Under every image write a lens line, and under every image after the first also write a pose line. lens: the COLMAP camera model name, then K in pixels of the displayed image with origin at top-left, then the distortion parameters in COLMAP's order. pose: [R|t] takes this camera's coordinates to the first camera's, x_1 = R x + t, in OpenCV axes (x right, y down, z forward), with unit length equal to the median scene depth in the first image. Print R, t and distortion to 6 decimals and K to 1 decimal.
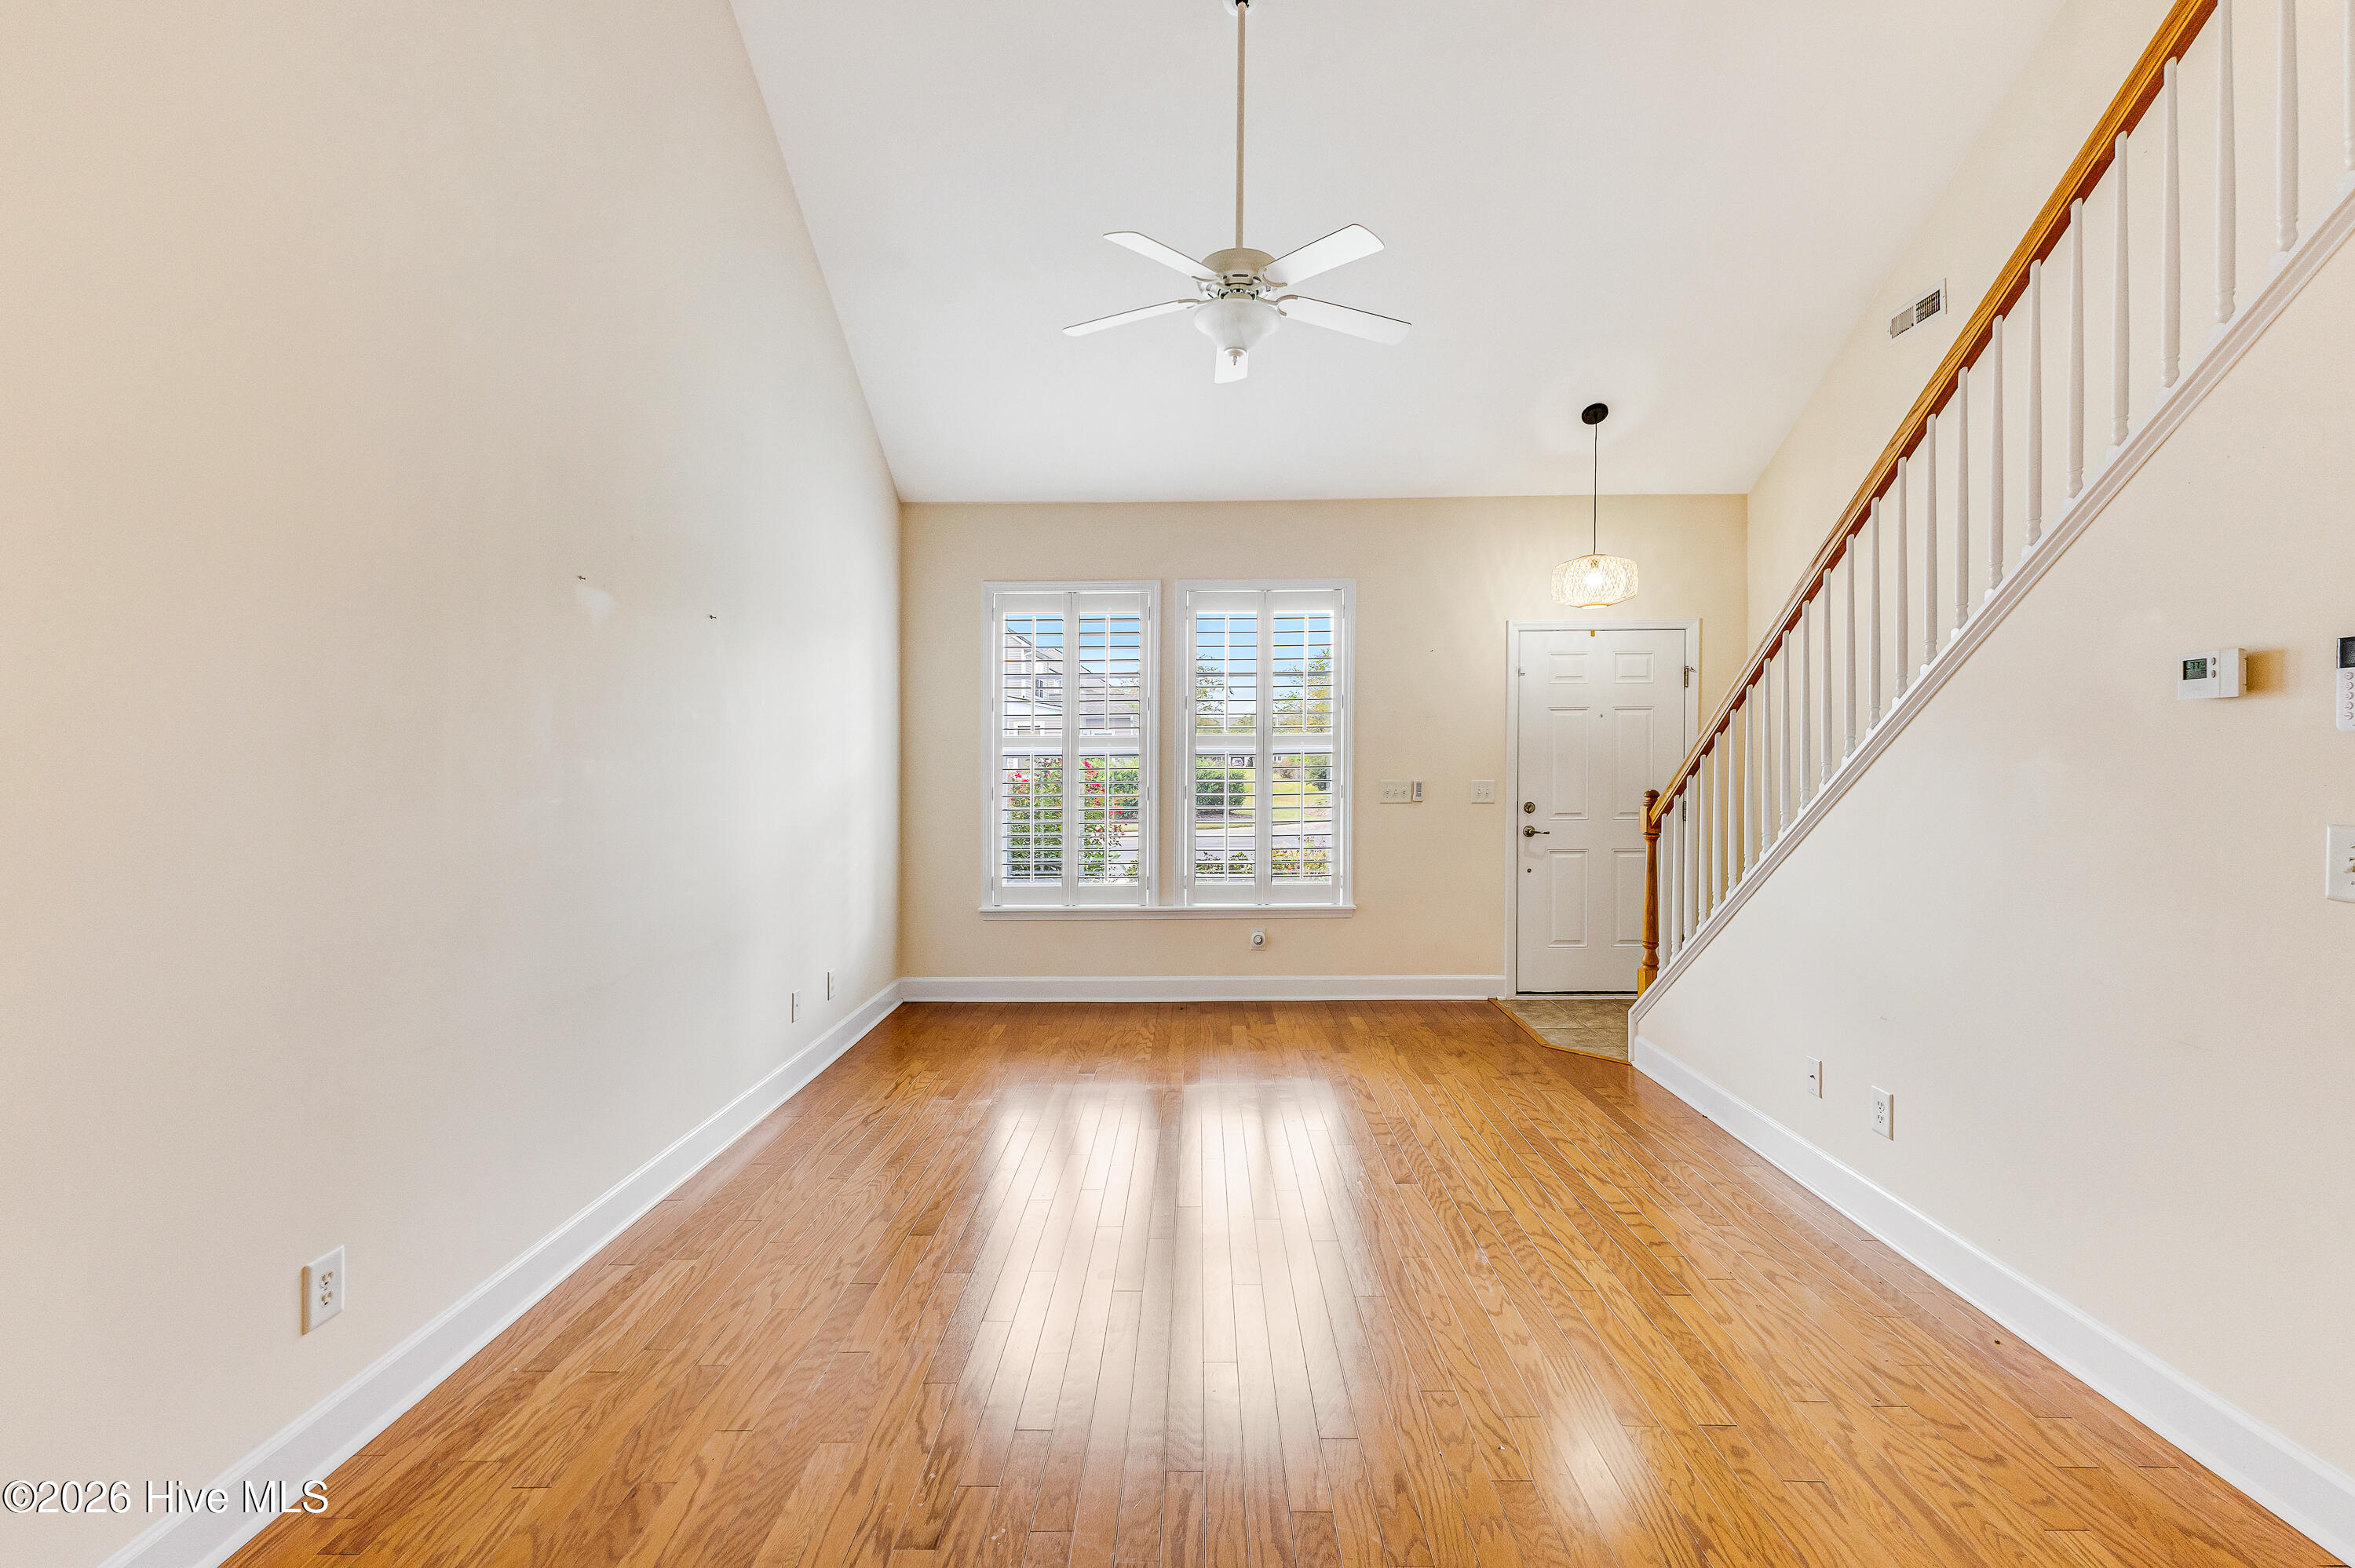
lens RADIAL K [[1034.7, 0, 1190.6], [0, 1034.7, 782.7], [0, 0, 1]] dist [0.012267, -0.001238]
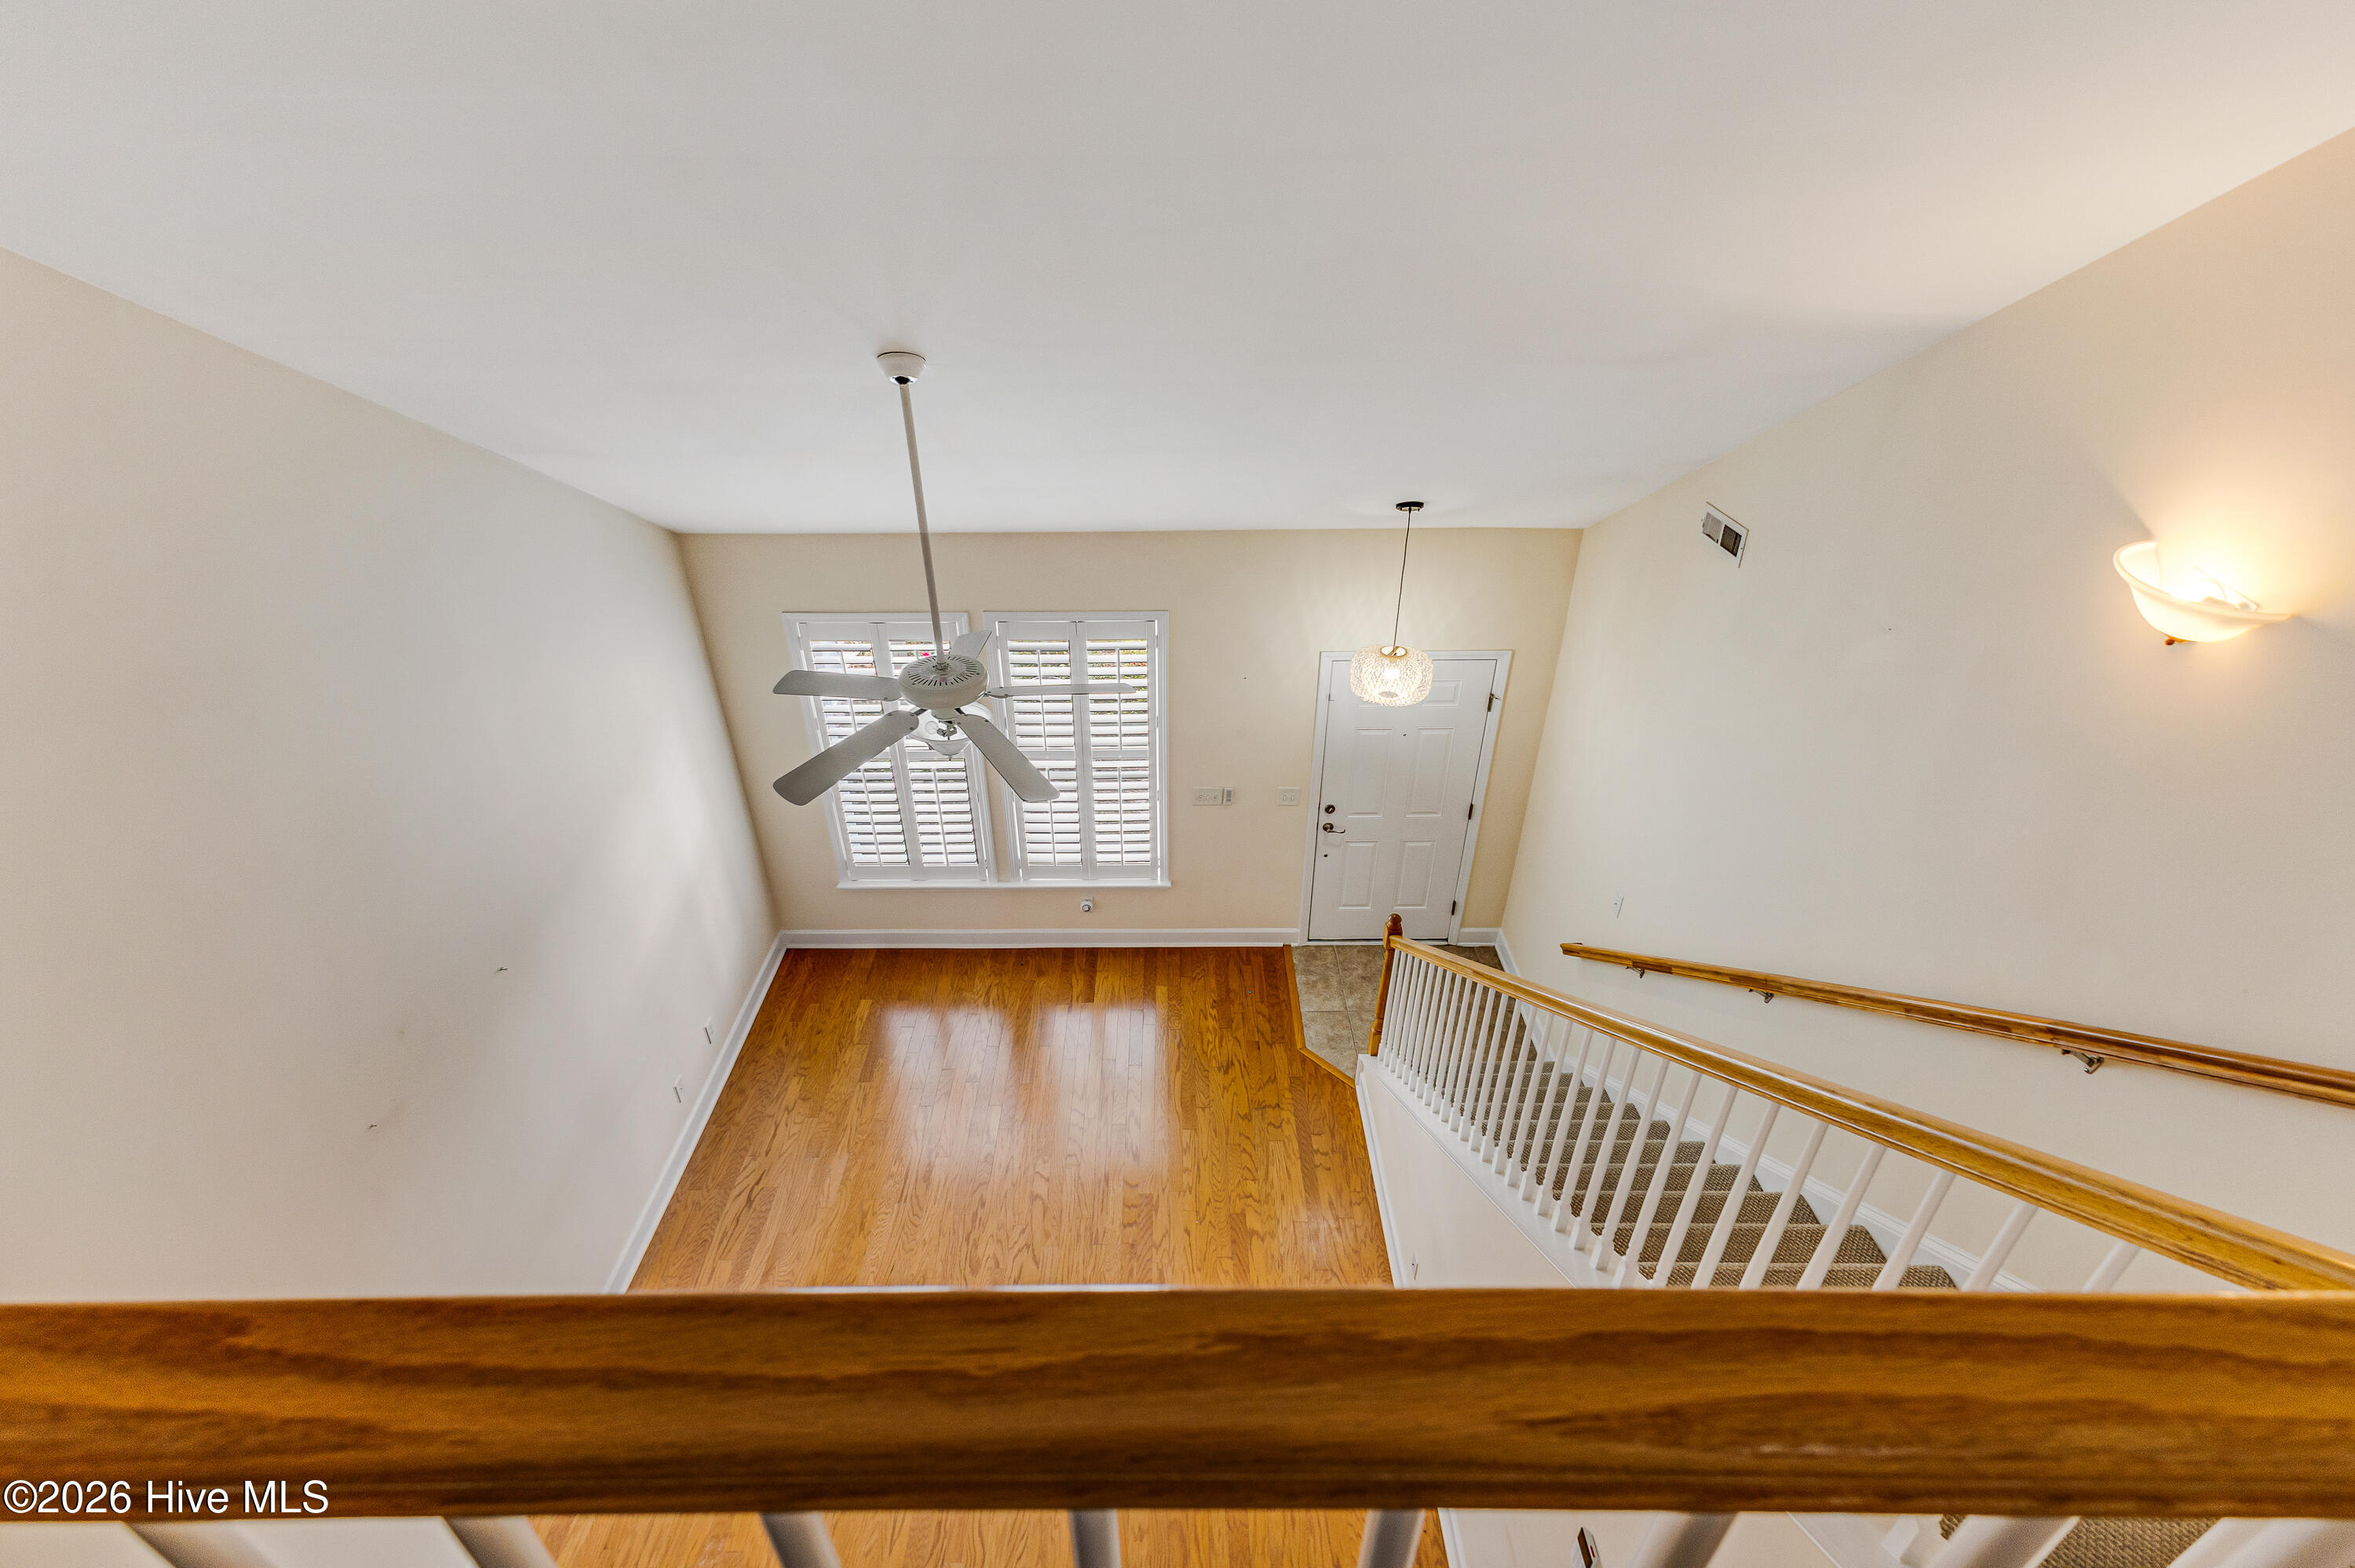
lens RADIAL K [[1034.7, 0, 1178.7], [0, 1034.7, 788.4], [0, 0, 1]] dist [0.012267, -0.001238]
pose [[0.999861, -0.009874, 0.013402, 0.155520], [0.001486, 0.854818, 0.518926, -0.561975], [-0.016581, -0.518835, 0.854714, 0.086907]]
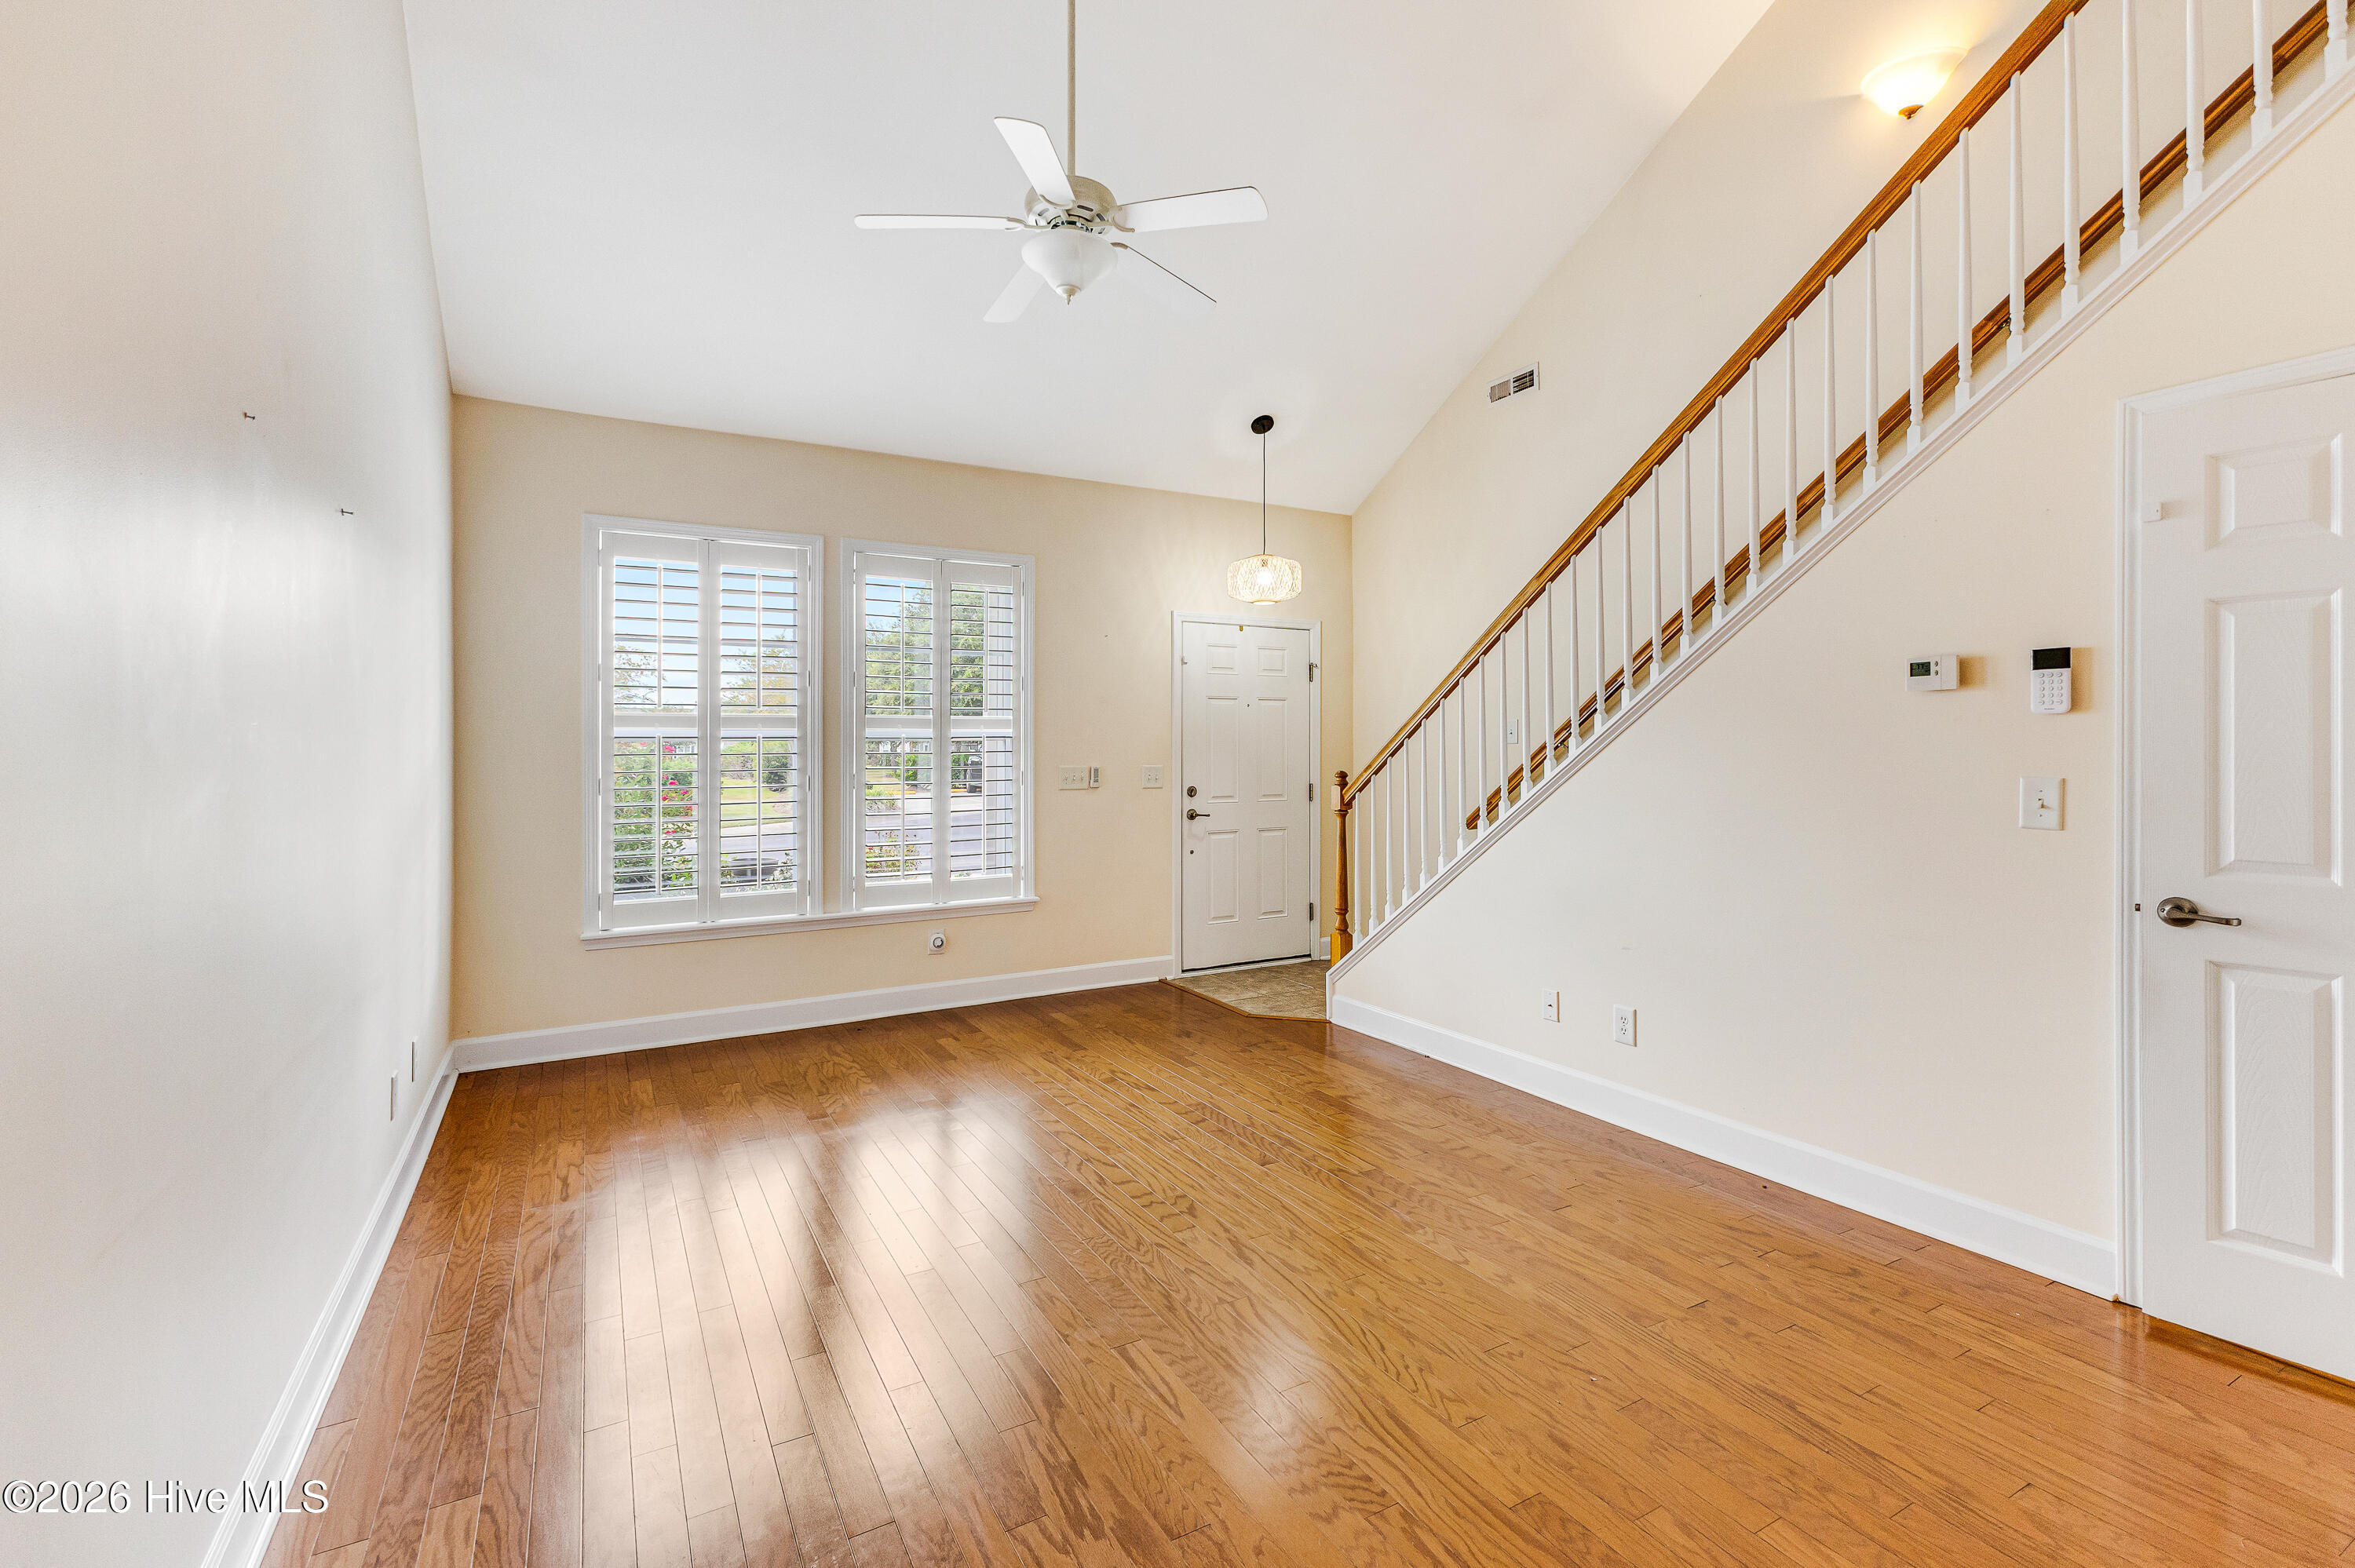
lens RADIAL K [[1034.7, 0, 1179.1], [0, 1034.7, 771.0], [0, 0, 1]] dist [0.012267, -0.001238]
pose [[0.864056, -0.008449, 0.503324, -0.210926], [0.012294, 0.999915, -0.004320, 0.007638], [-0.503245, 0.009921, 0.864087, 0.105053]]
